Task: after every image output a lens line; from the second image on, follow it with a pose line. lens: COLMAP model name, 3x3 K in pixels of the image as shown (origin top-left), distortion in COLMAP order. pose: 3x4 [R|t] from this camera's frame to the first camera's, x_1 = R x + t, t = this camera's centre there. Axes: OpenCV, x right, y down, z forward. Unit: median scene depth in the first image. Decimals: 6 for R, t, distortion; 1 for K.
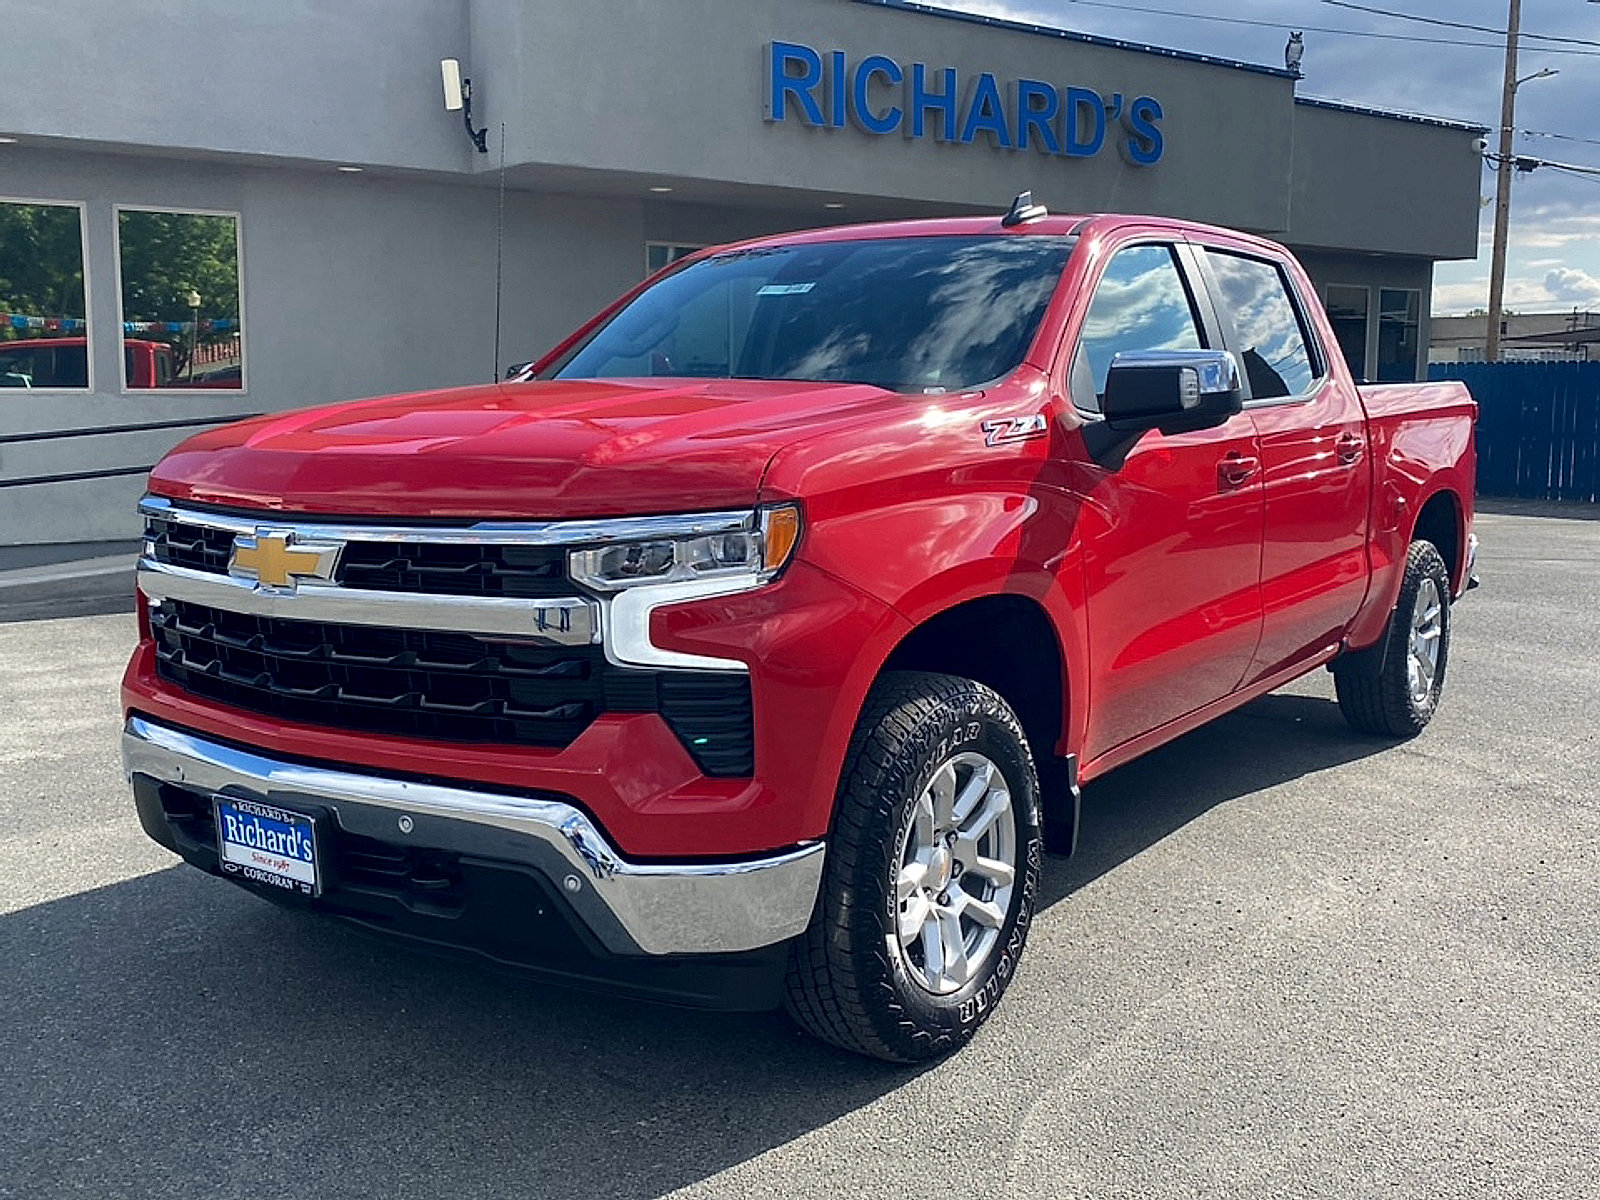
lens RADIAL K [[1566.4, 0, 803.9], [0, 1566.4, 571.2], [0, 0, 1]] dist [0.063312, -0.119370]
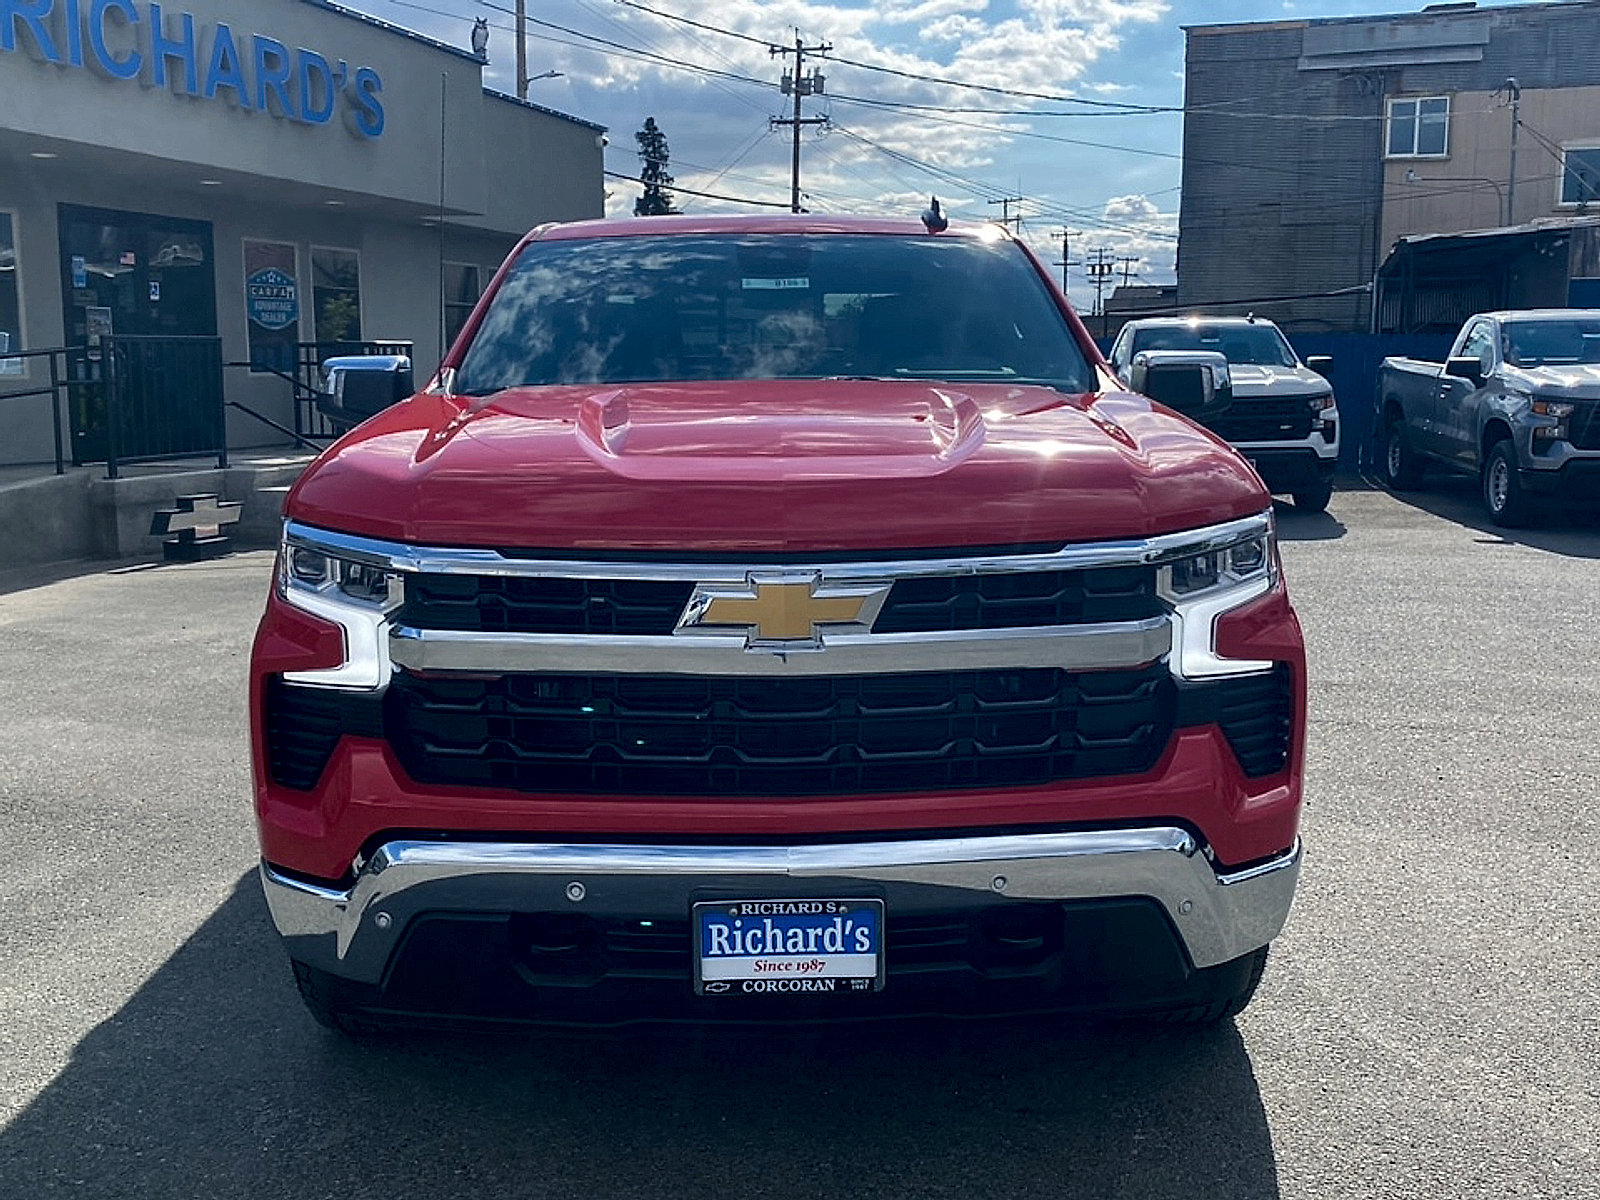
lens RADIAL K [[1566.4, 0, 803.9], [0, 1566.4, 571.2], [0, 0, 1]] dist [0.063312, -0.119370]
pose [[0.796413, -0.083927, 0.598901, -0.821576], [0.073882, 0.996408, 0.041384, -0.060790], [-0.600223, 0.011289, 0.799753, 0.321111]]
